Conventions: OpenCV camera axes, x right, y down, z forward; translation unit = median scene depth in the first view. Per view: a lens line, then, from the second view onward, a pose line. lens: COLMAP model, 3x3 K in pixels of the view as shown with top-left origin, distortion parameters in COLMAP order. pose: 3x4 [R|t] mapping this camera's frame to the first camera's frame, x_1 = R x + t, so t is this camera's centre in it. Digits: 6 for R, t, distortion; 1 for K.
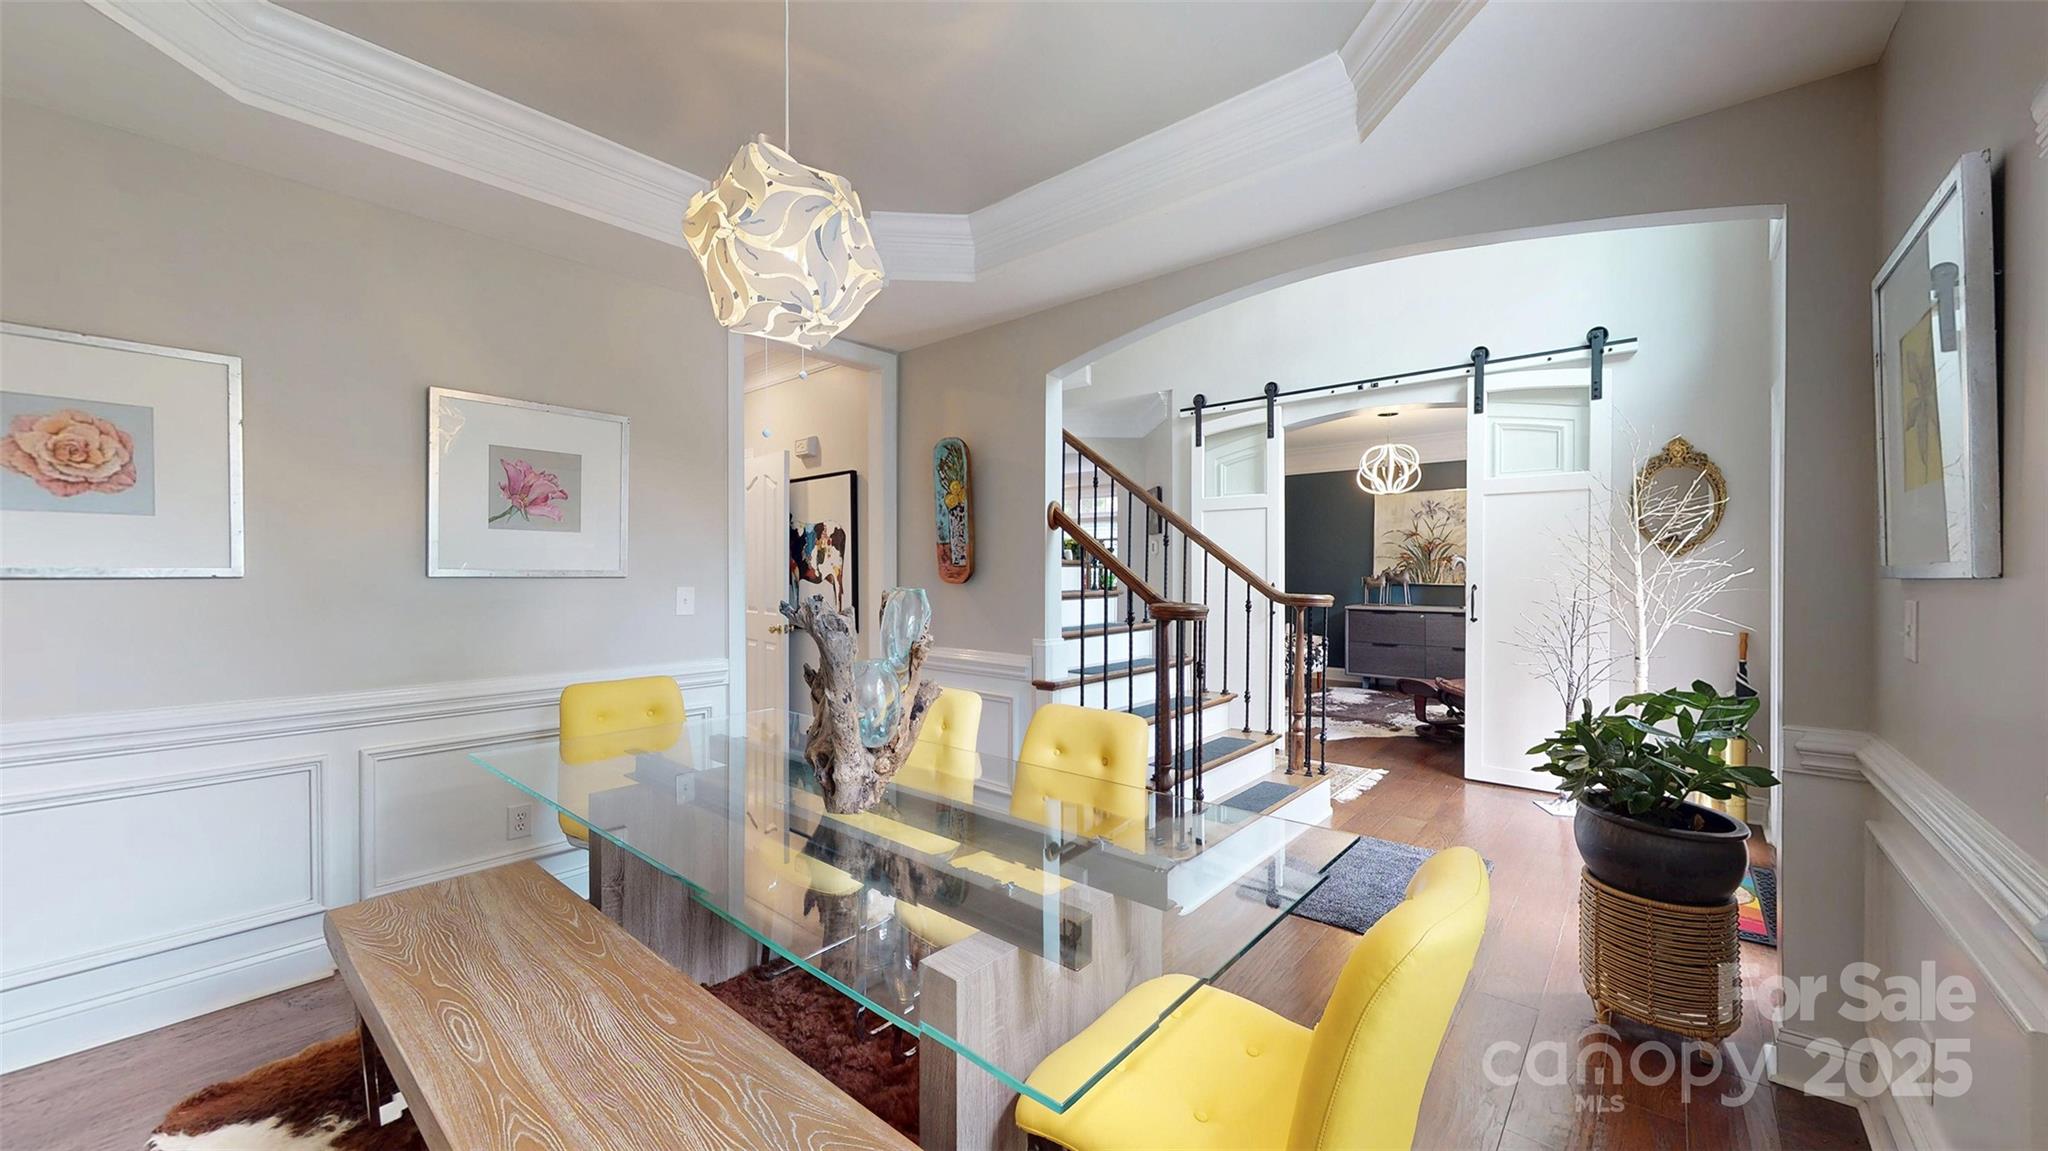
lens RADIAL K [[745.4, 0, 1024.0], [0, 745.4, 575.5], [0, 0, 1]] dist [0.000513, 0.000013]
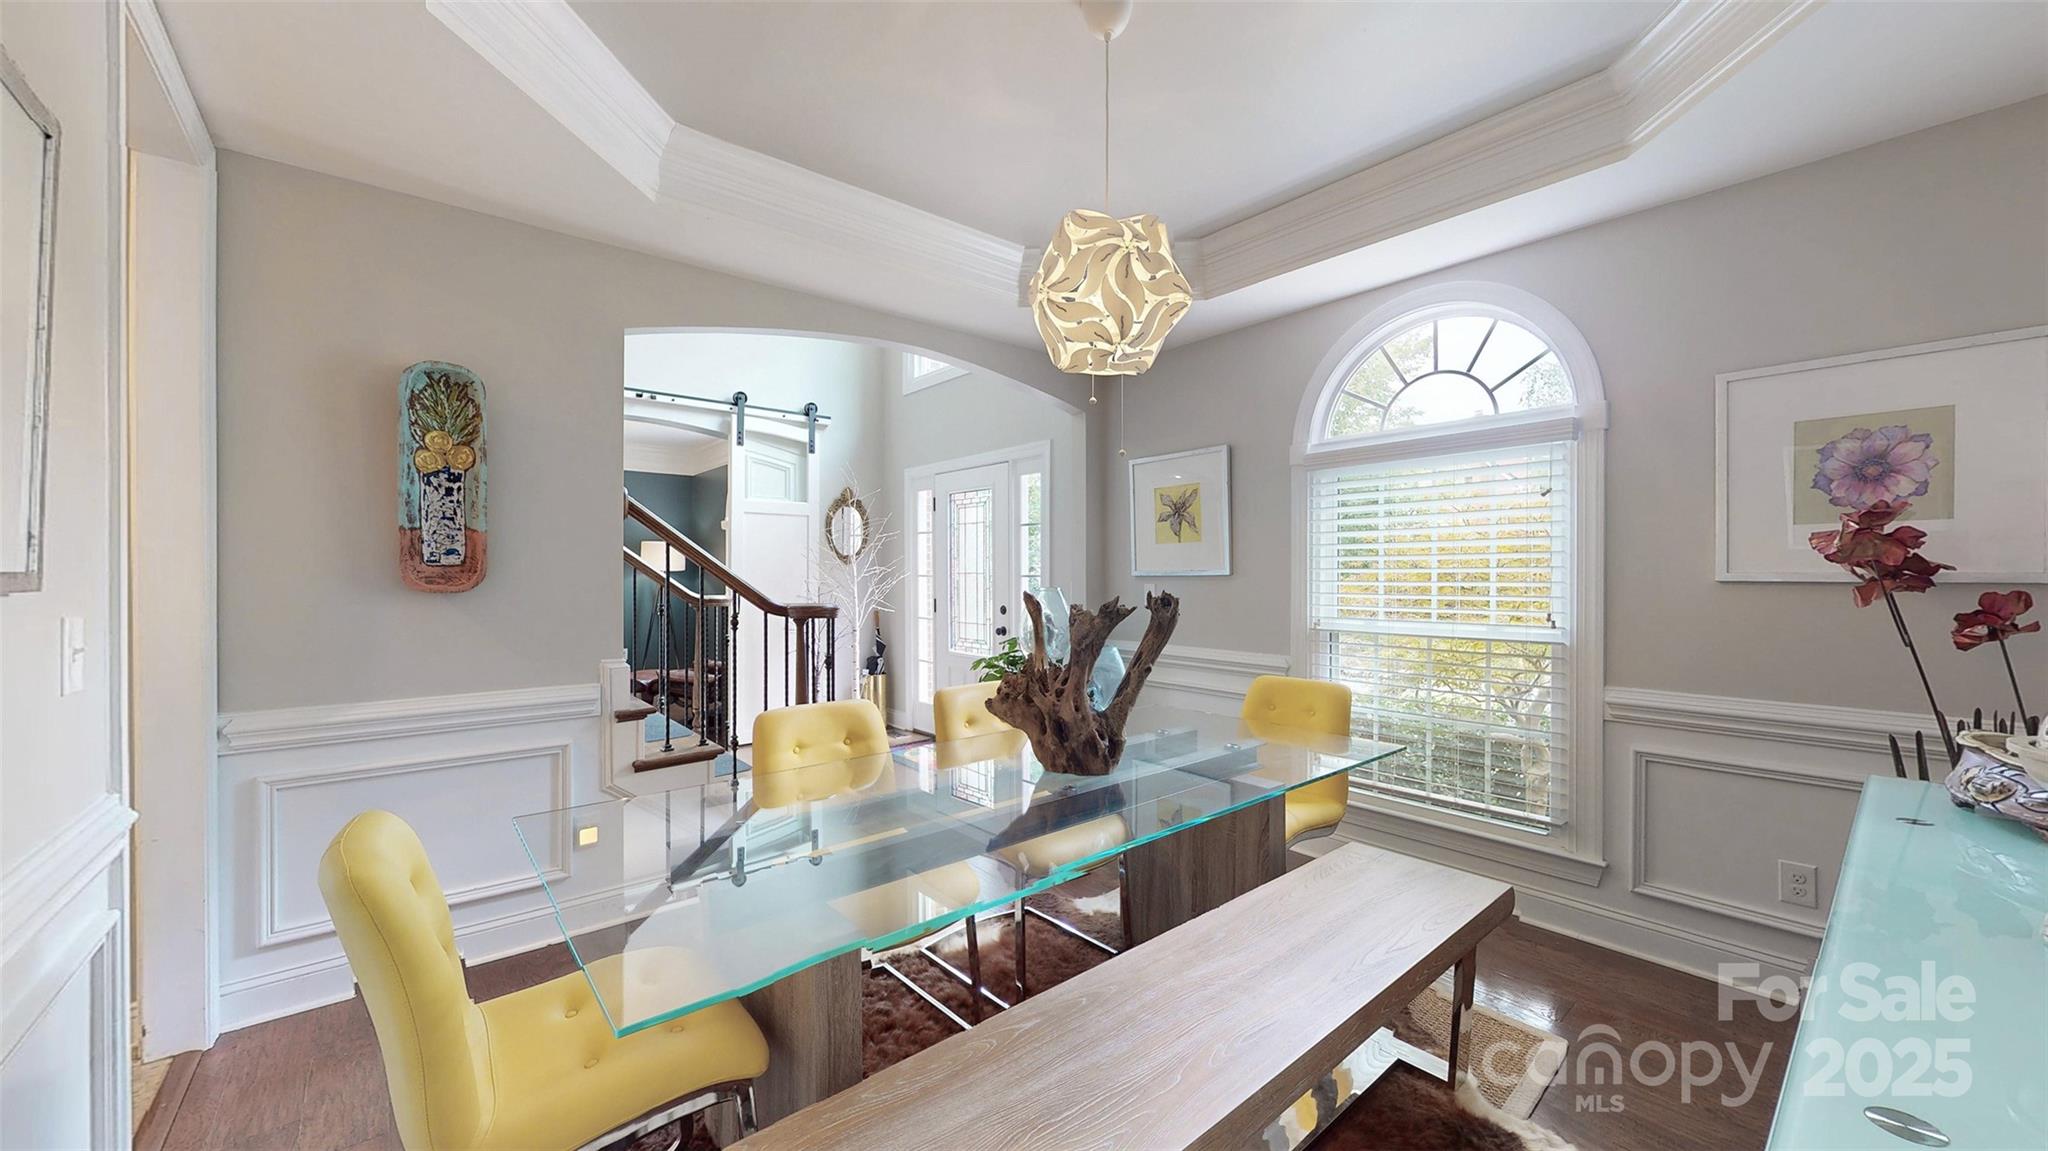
lens RADIAL K [[741.7, 0, 1031.9], [0, 741.7, 577.5], [0, 0, 1]] dist [0.000823, 0.000029]
pose [[0.165163, -0.004185, 0.986257, -0.512439], [0.006011, 0.999977, 0.003237, -0.001388], [-0.986248, 0.005394, 0.165185, 0.324855]]
